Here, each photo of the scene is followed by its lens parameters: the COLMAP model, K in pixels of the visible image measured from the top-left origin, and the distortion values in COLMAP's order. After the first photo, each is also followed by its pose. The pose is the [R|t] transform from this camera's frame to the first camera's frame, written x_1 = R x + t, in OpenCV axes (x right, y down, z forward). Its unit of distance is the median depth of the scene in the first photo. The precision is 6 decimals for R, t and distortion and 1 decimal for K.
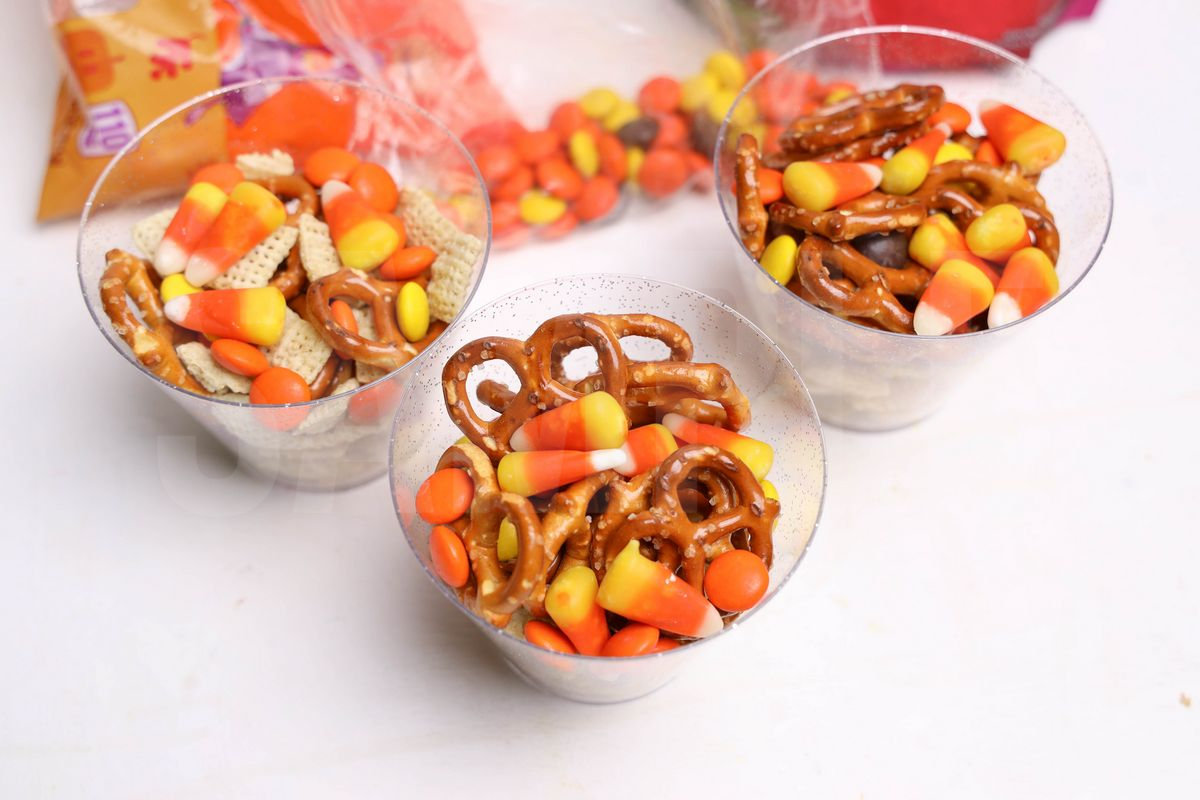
lens RADIAL K [[1428.7, 0, 600.0], [0, 1428.7, 400.0], [0, 0, 1]] dist [-0.006862, -0.003648]
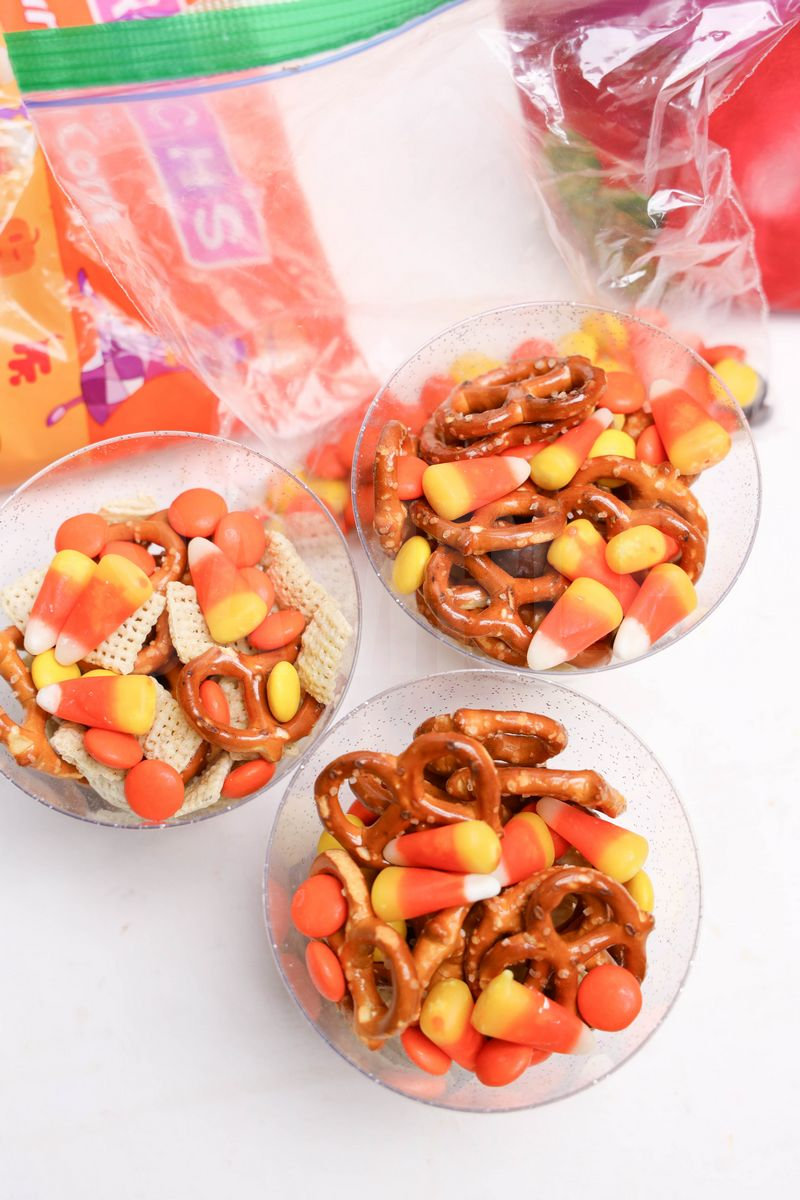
lens RADIAL K [[1428.7, 0, 400.0], [0, 1428.7, 600.0], [0, 0, 1]] dist [-0.006862, -0.003648]
pose [[0.998432, -0.005790, -0.055686, 0.005067], [0.014541, 0.987324, 0.158051, -0.288166], [0.054065, -0.158612, 0.985860, 0.039963]]
